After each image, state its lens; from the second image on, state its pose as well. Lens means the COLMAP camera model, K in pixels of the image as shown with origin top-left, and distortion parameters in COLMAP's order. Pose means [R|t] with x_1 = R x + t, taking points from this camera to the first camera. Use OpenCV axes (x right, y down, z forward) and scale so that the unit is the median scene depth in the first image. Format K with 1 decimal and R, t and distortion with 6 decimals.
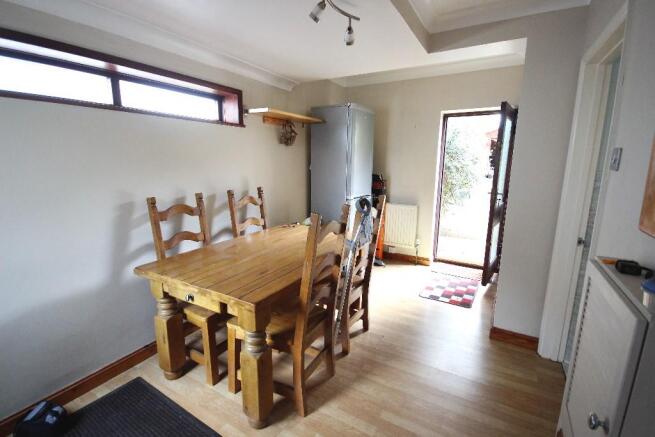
lens RADIAL K [[302.2, 0, 324.4], [0, 302.2, 219.0], [0, 0, 1]] dist [0.001643, 0.000077]
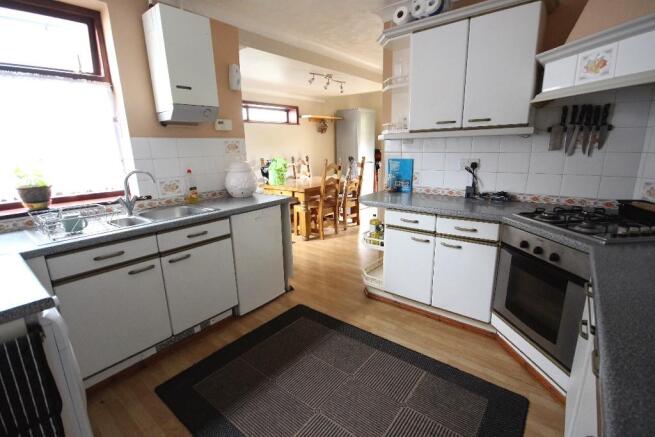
lens RADIAL K [[302.2, 0, 329.3], [0, 302.2, 215.9], [0, 0, 1]] dist [0.001643, 0.000077]
pose [[0.988609, 0.010433, -0.150141, 0.227081], [-0.003504, 0.998920, 0.046339, 0.193278], [0.150463, -0.045285, 0.987578, -0.933582]]
